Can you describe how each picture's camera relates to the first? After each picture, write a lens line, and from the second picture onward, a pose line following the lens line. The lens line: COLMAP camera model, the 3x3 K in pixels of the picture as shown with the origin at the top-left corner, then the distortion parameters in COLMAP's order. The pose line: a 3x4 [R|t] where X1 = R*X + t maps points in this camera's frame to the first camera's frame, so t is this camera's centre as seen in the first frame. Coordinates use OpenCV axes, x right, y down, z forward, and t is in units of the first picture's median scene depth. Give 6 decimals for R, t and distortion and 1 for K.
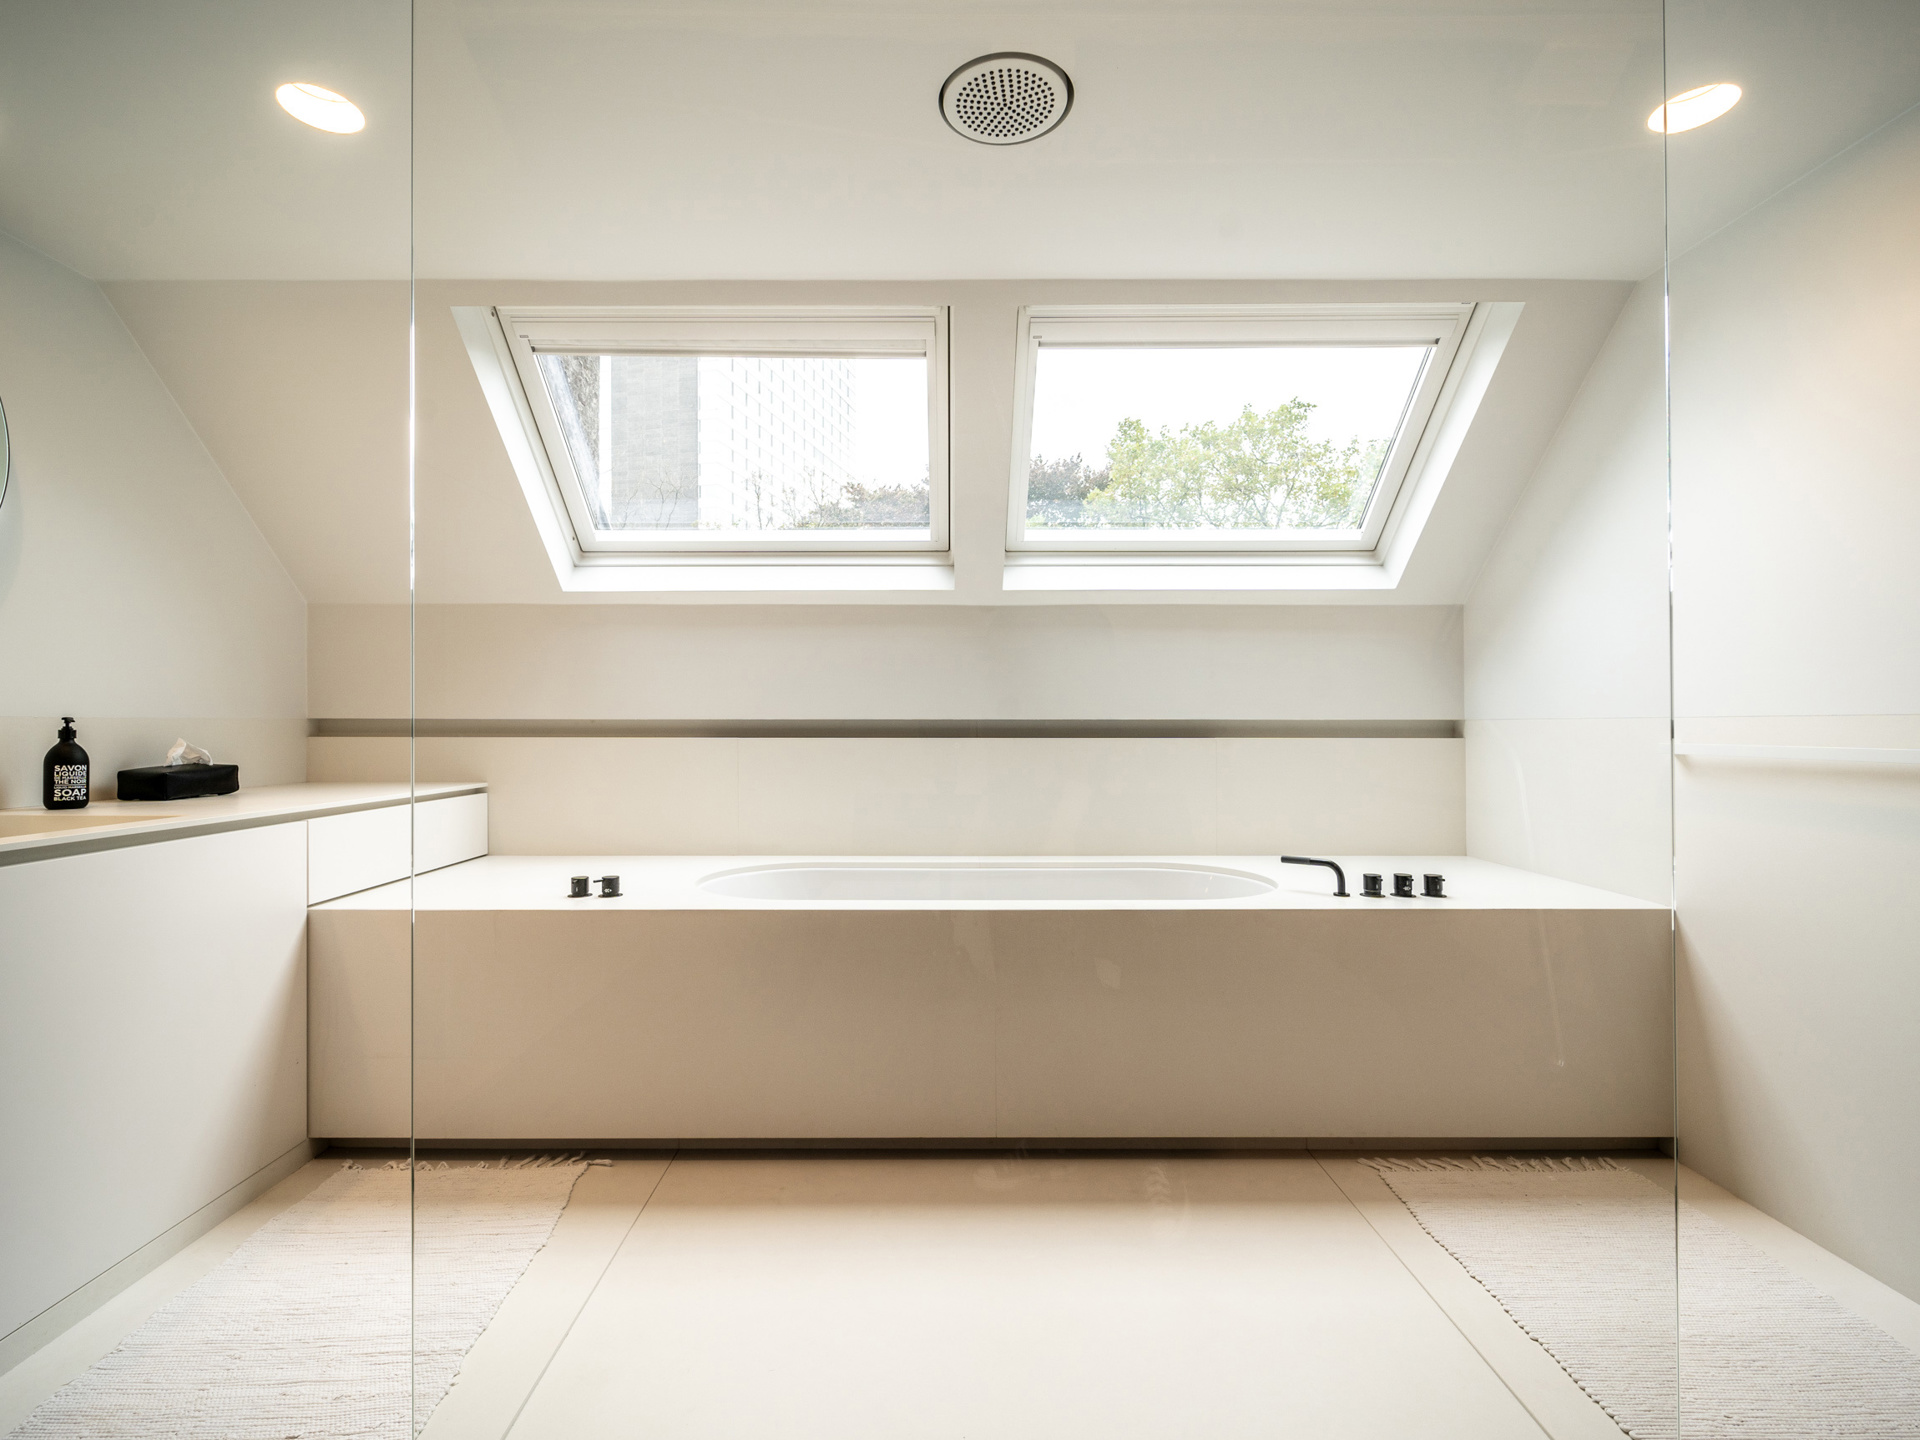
lens RADIAL K [[904.9, 0, 960.0], [0, 904.9, 720.0], [0, 0, 1]] dist [0.000348, 0.000123]
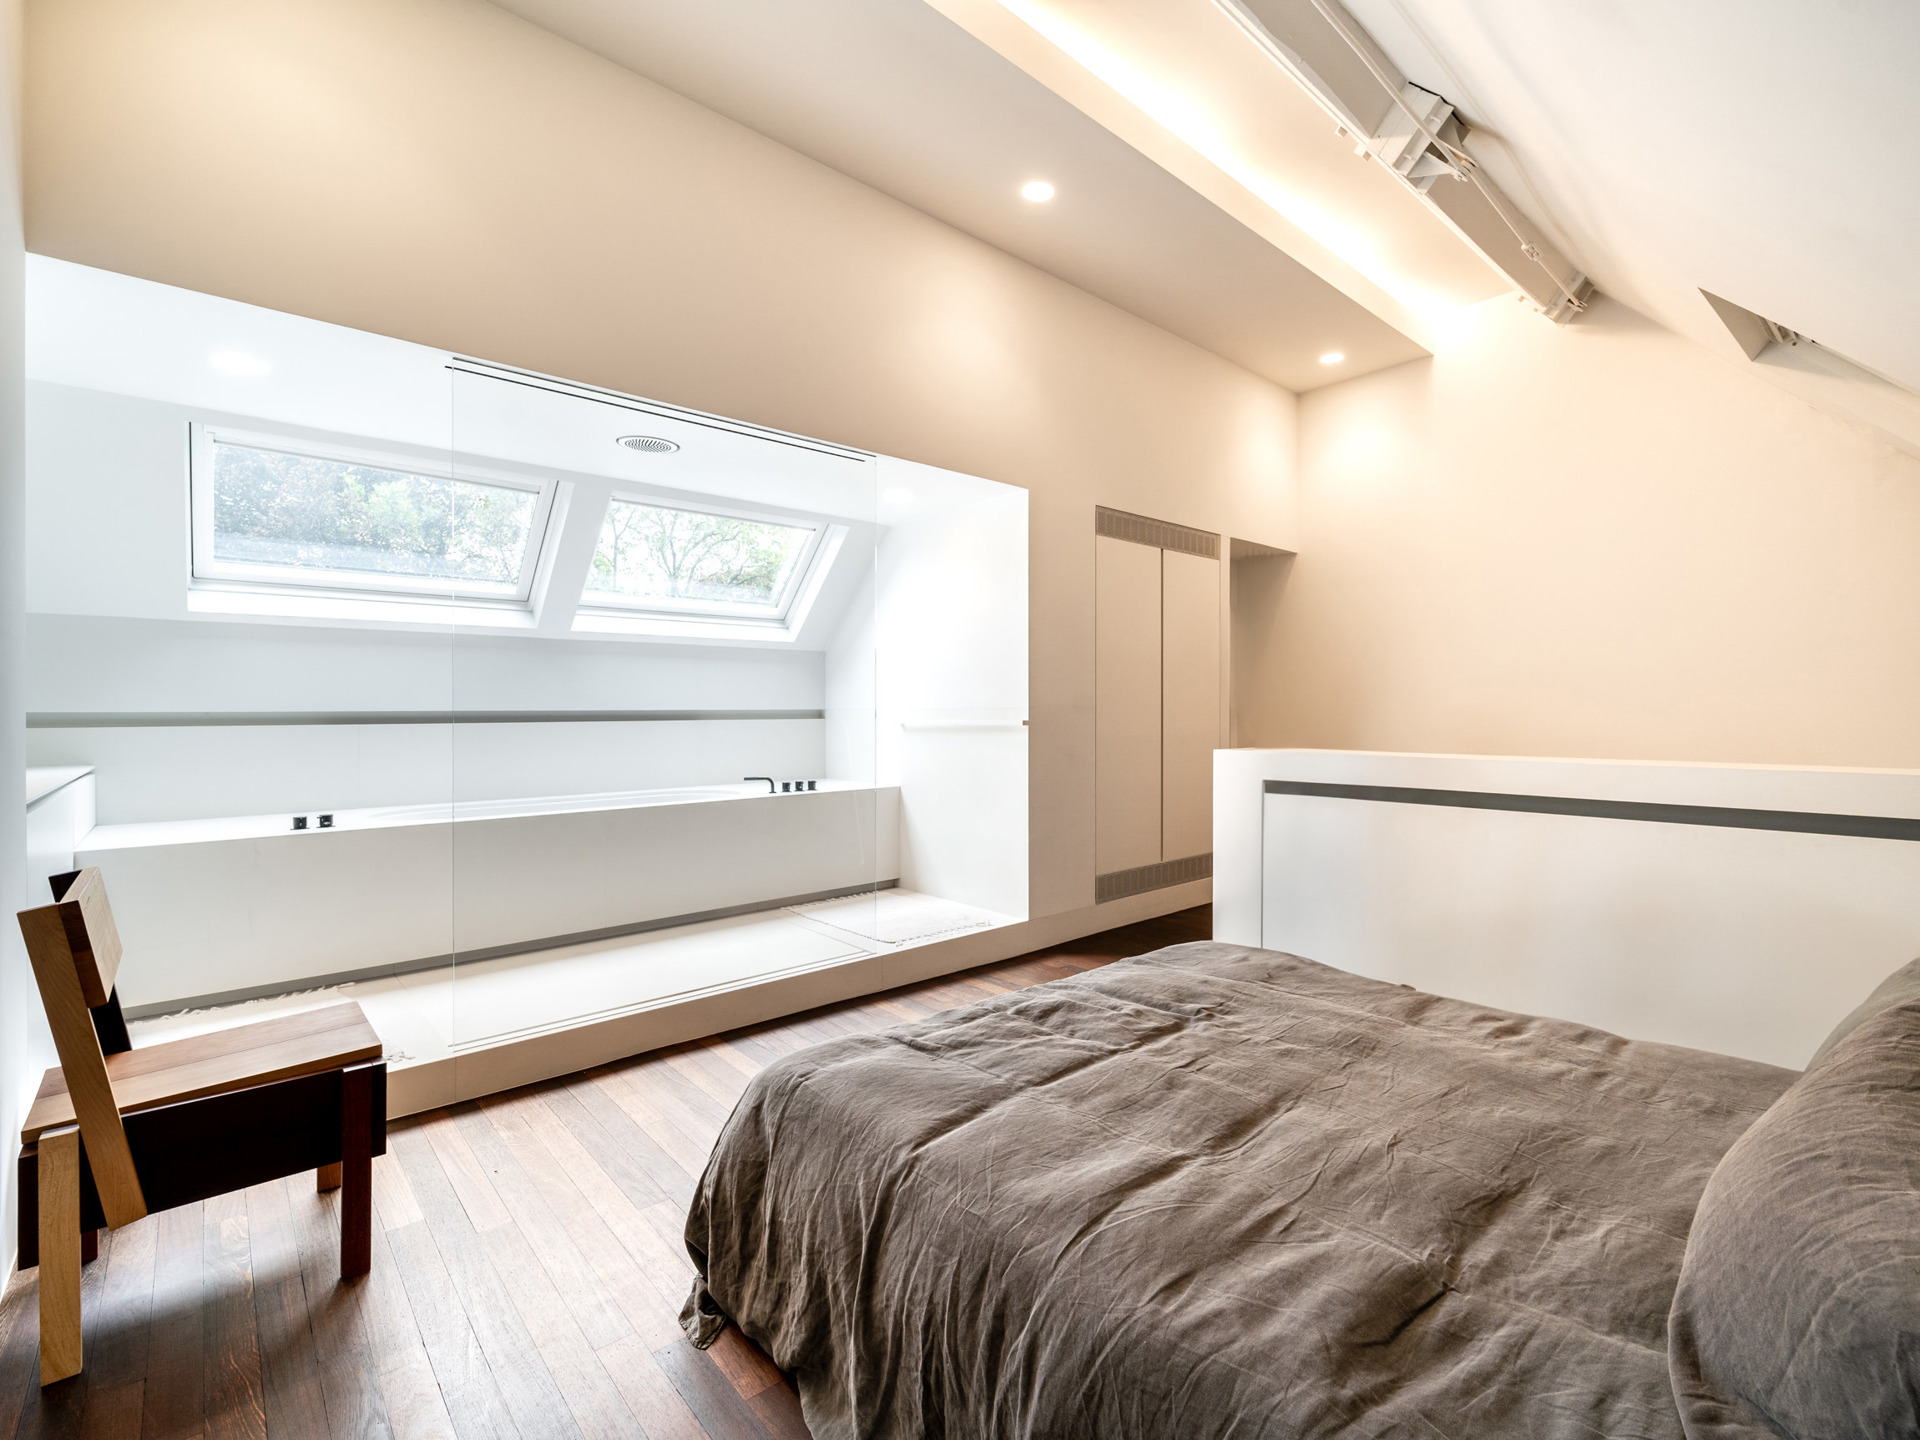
lens RADIAL K [[772.4, 0, 960.0], [0, 772.4, 720.0], [0, 0, 1]] dist [0.000005, -0.000005]
pose [[0.786637, -0.011376, 0.617311, -0.347427], [0.002479, 0.999880, 0.015266, -0.003948], [-0.617411, -0.010479, 0.786571, -0.691464]]
